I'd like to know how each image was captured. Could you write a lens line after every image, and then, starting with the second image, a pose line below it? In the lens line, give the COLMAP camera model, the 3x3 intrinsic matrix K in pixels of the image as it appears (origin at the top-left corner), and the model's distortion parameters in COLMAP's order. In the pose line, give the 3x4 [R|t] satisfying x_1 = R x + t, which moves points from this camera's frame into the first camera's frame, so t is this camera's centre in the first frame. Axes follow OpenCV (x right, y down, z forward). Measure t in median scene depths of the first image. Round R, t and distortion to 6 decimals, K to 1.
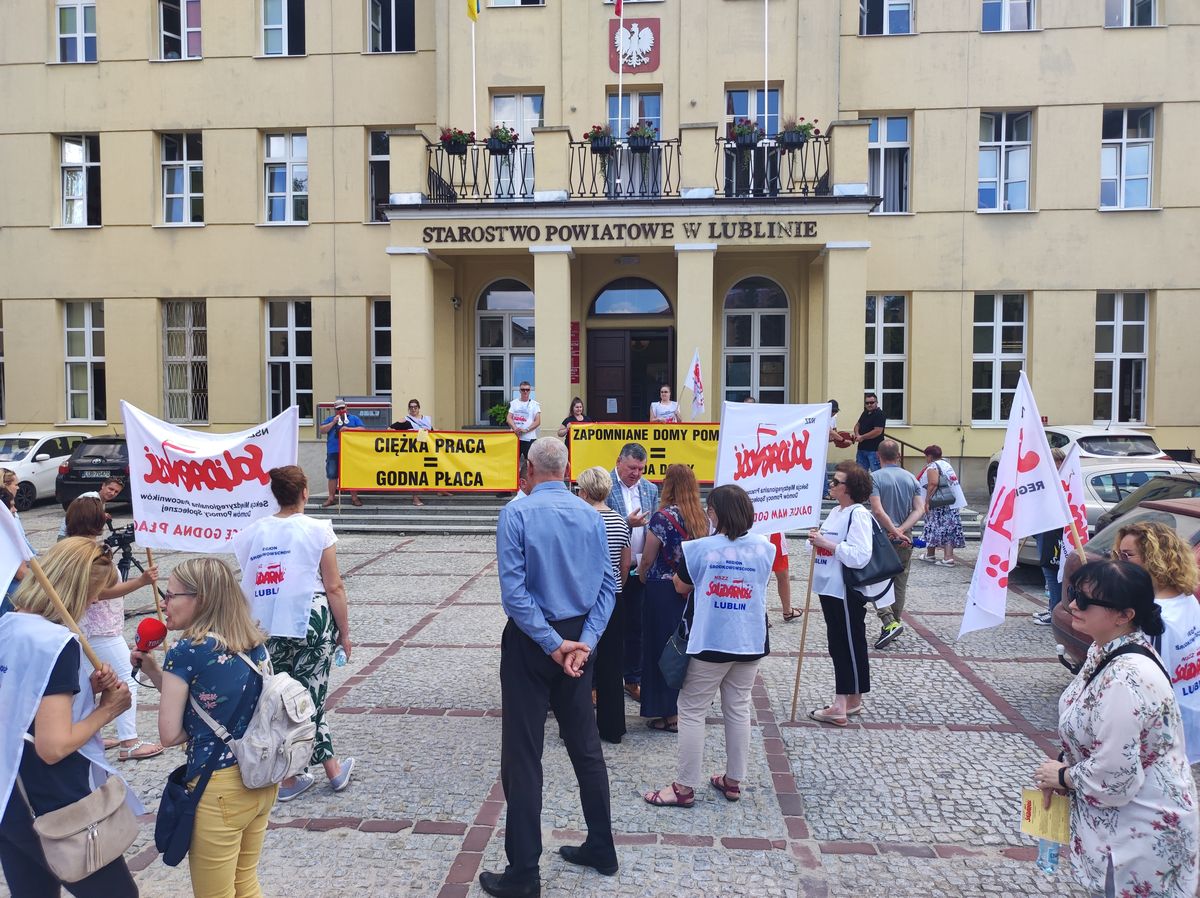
lens RADIAL K [[873.8, 0, 604.7], [0, 873.8, 454.0], [0, 0, 1]] dist [0.007090, -0.004068]
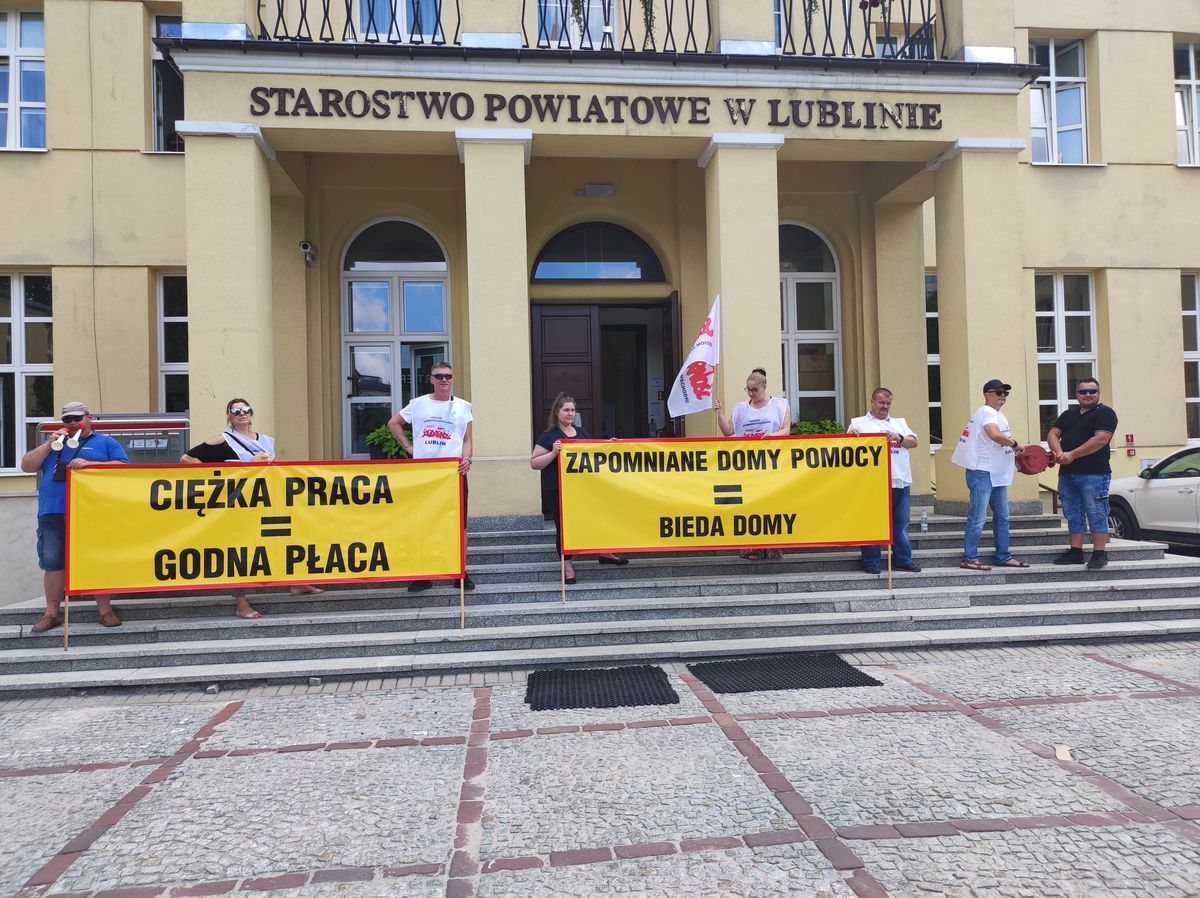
lens RADIAL K [[866.8, 0, 603.4], [0, 866.8, 455.1], [0, 0, 1]] dist [0.017126, -0.004004]
pose [[0.980407, -0.021080, 0.195853, -0.094046], [0.033317, 0.997678, -0.059399, 0.003757], [-0.194146, 0.064761, 0.978833, 0.403642]]
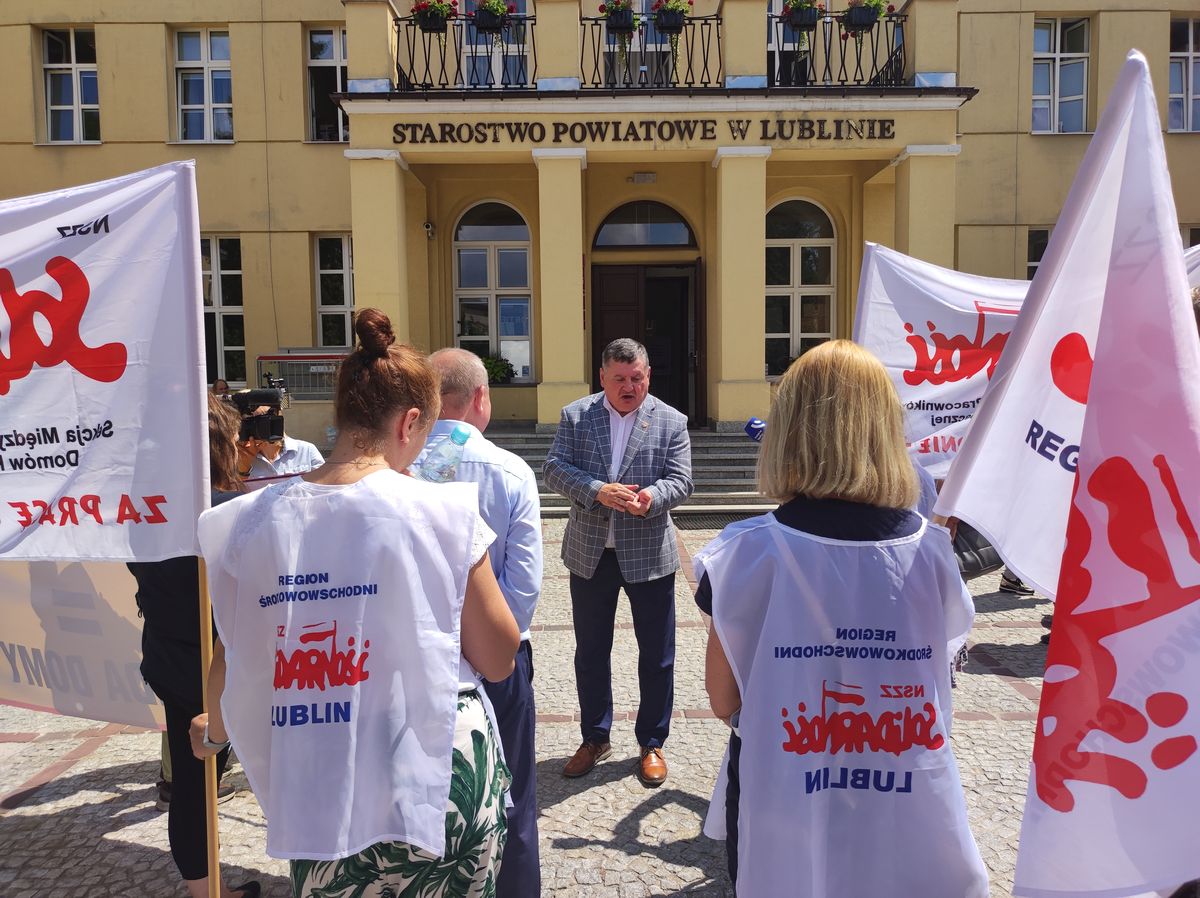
lens RADIAL K [[873.8, 0, 604.7], [0, 873.8, 454.0], [0, 0, 1]] dist [0.007090, -0.004068]
pose [[0.996586, -0.015501, 0.081091, -0.078851], [0.013543, 0.999605, 0.024643, 0.014861], [-0.081441, -0.023461, 0.996402, 0.184620]]
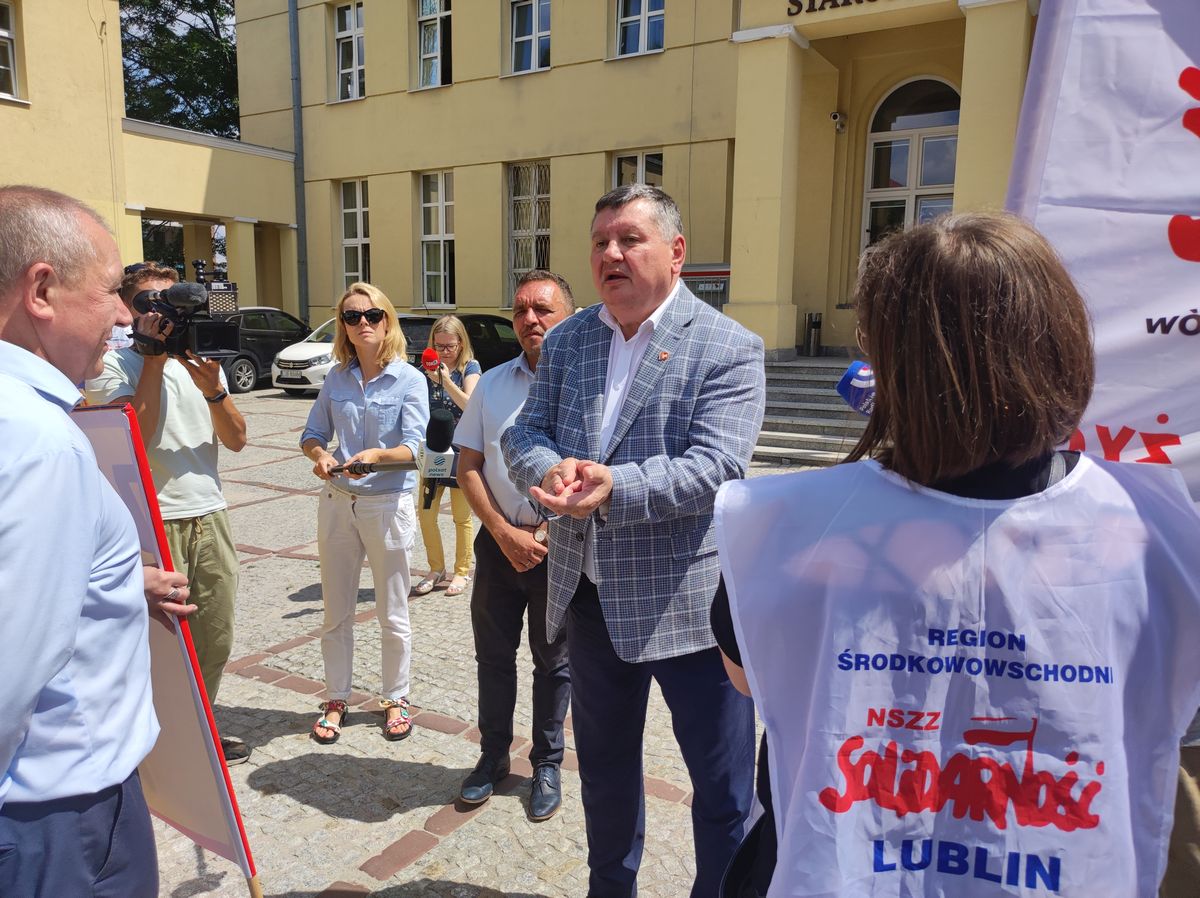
lens RADIAL K [[895.8, 0, 595.0], [0, 895.8, 454.9], [0, 0, 1]] dist [0.004706, 0.034503]
pose [[0.891513, 0.076206, -0.446538, -0.006542], [-0.029346, 0.993393, 0.110943, 0.013211], [0.452043, -0.085803, 0.887860, 0.274064]]
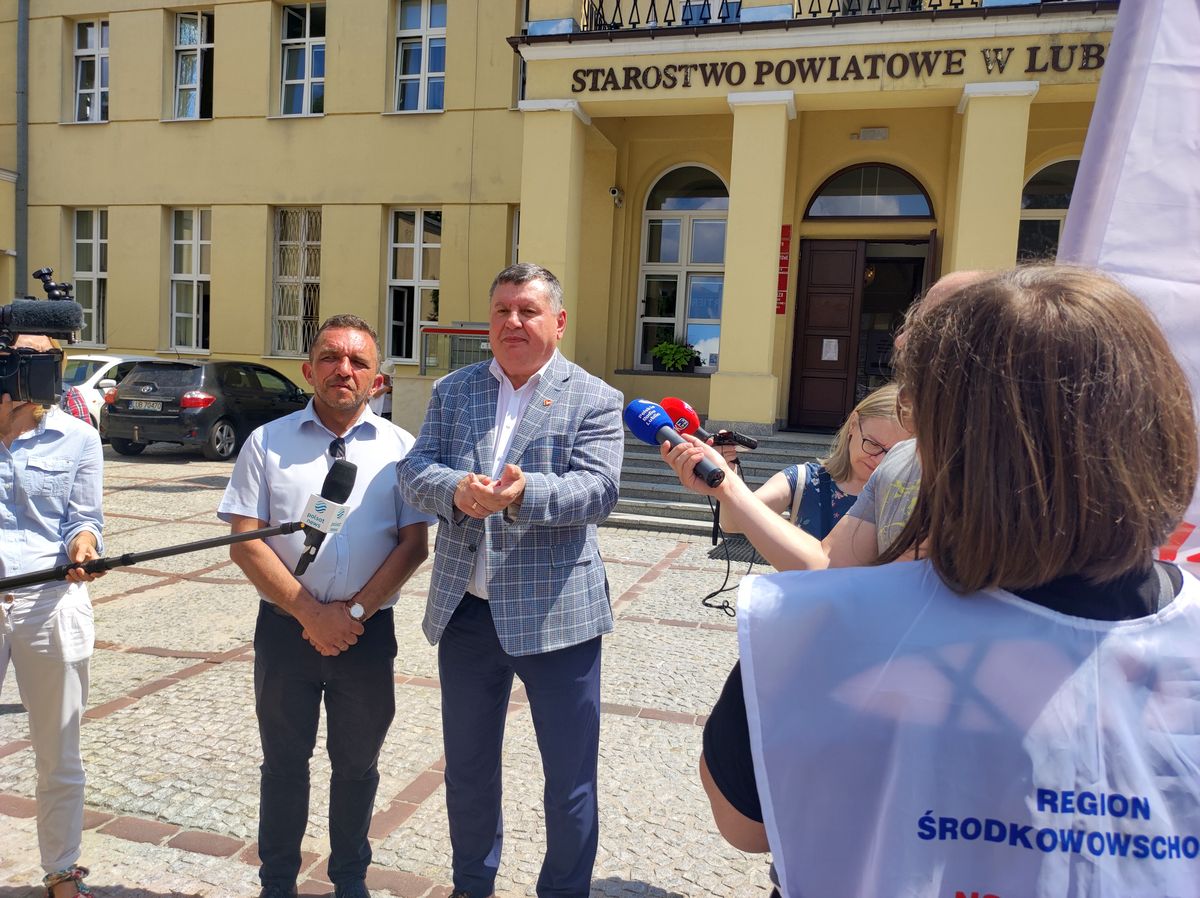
lens RADIAL K [[873.8, 0, 604.7], [0, 873.8, 454.0], [0, 0, 1]] dist [0.007090, -0.004068]
pose [[0.980754, 0.064853, -0.184163, -0.034187], [-0.059209, 0.997597, 0.035984, 0.012630], [0.186054, -0.024388, 0.982237, 0.292287]]
